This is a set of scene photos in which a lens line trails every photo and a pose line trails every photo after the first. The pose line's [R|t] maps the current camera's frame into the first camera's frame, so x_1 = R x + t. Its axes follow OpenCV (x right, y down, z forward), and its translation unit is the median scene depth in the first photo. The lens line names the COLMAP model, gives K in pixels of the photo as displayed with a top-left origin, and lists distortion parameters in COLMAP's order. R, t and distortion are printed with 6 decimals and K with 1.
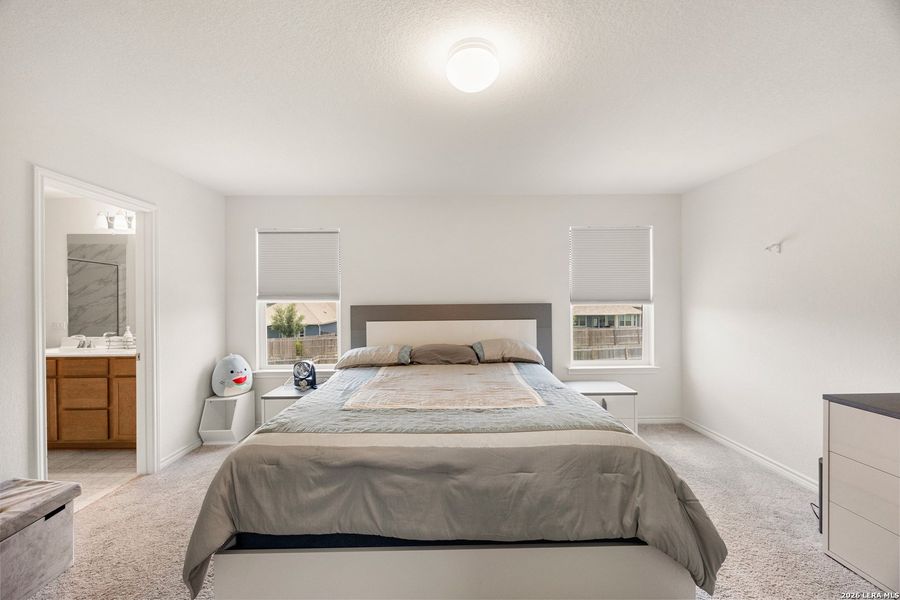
lens RADIAL K [[344.9, 0, 450.9], [0, 344.9, 300.5], [0, 0, 1]] dist [-0.003647, 0.000155]
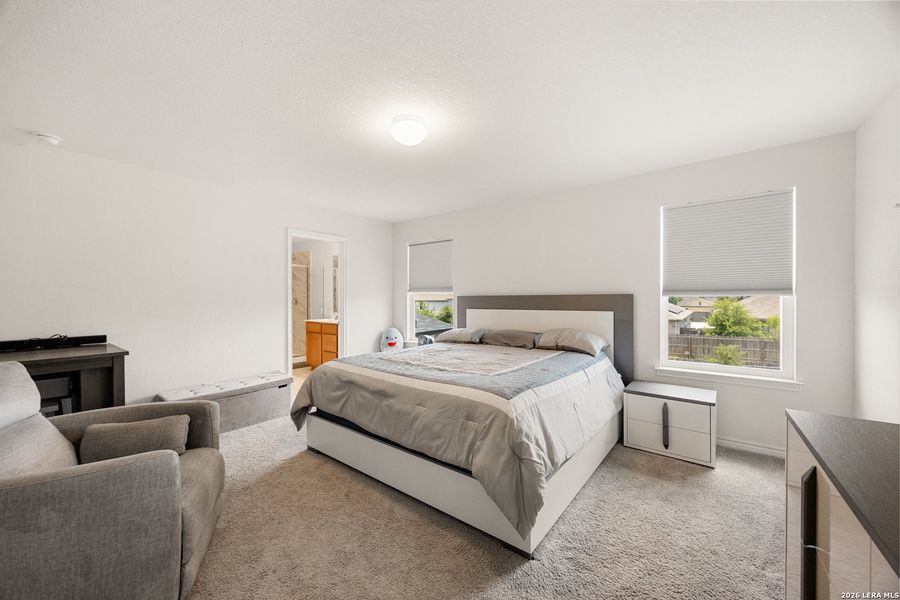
lens RADIAL K [[344.9, 0, 445.6], [0, 344.9, 297.6], [0, 0, 1]] dist [-0.003647, 0.000155]
pose [[0.771453, 0.005117, -0.636266, 0.575837], [-0.002377, 0.999984, 0.005160, 0.016227], [0.636282, -0.002468, 0.771453, -0.024466]]
